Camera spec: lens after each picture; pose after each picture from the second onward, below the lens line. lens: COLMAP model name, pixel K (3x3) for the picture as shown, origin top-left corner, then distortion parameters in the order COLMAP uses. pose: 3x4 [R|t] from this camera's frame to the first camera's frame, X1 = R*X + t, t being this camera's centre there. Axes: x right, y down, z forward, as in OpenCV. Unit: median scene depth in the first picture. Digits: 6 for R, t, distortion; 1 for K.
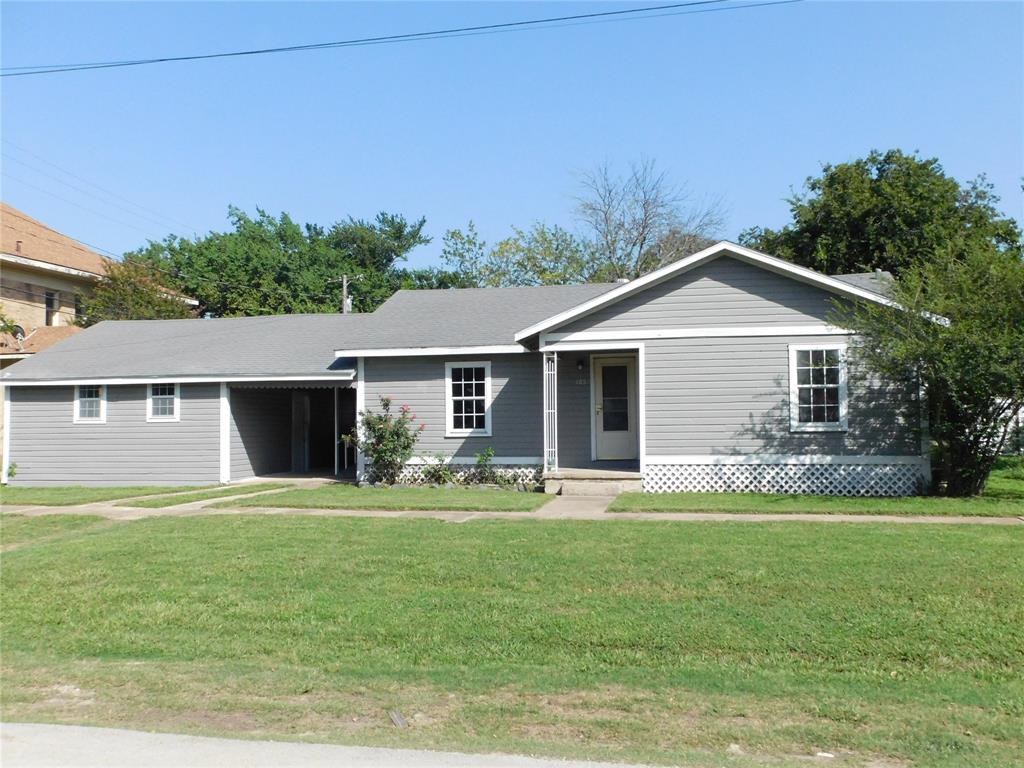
lens RADIAL K [[964.5, 0, 512.0], [0, 964.5, 384.0], [0, 0, 1]] dist [-0.008338, 0.004785]
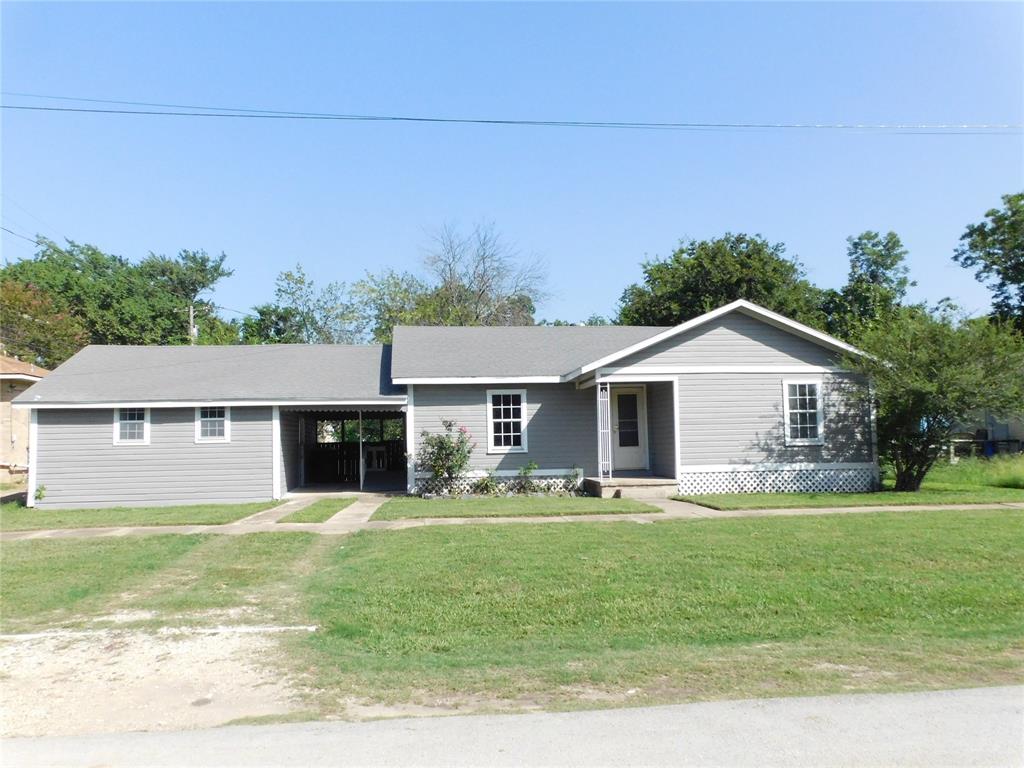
lens RADIAL K [[815.7, 0, 512.0], [0, 815.7, 384.0], [0, 0, 1]] dist [0.001106, 0.002125]
pose [[0.948445, 0.013219, 0.316665, -0.398175], [-0.004130, 0.999560, -0.029357, -0.000606], [-0.316913, 0.026536, 0.948083, 0.053684]]
